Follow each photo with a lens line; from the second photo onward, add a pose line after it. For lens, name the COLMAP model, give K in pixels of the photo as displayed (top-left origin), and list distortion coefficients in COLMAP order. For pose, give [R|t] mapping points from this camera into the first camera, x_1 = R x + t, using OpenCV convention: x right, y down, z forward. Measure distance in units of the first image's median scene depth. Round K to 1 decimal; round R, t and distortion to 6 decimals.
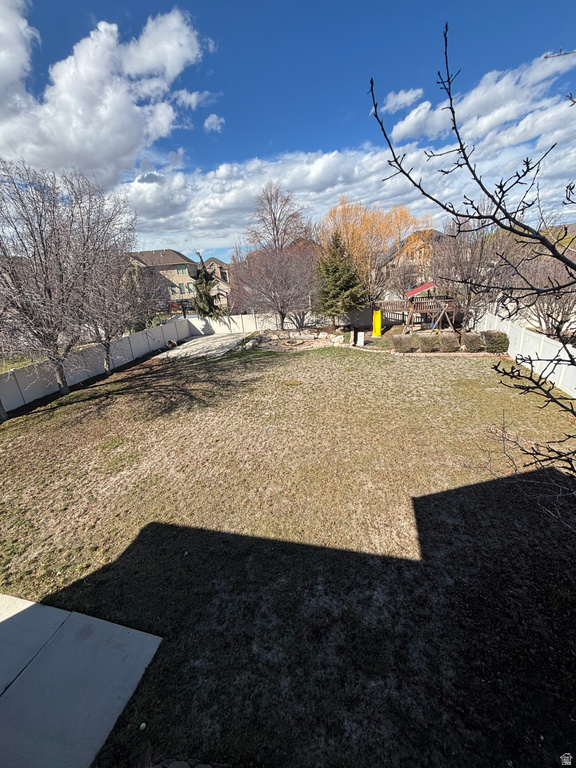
lens RADIAL K [[306.2, 0, 299.5], [0, 306.2, 381.7], [0, 0, 1]] dist [-0.014515, -0.000037]
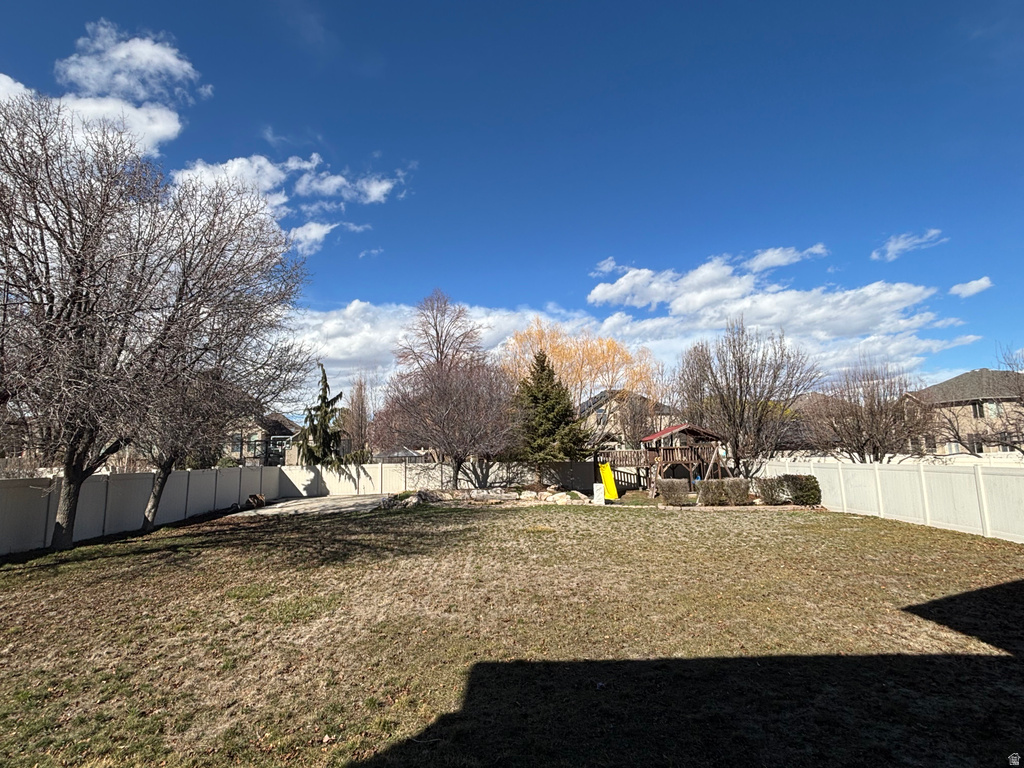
lens RADIAL K [[516.0, 0, 512.0], [0, 516.0, 384.0], [0, 0, 1]] dist [0.002752, 0.000892]
pose [[0.973347, 0.080830, 0.214620, -0.188852], [0.032308, 0.878168, -0.477259, 0.139901], [-0.227049, 0.471473, 0.852151, 0.031713]]
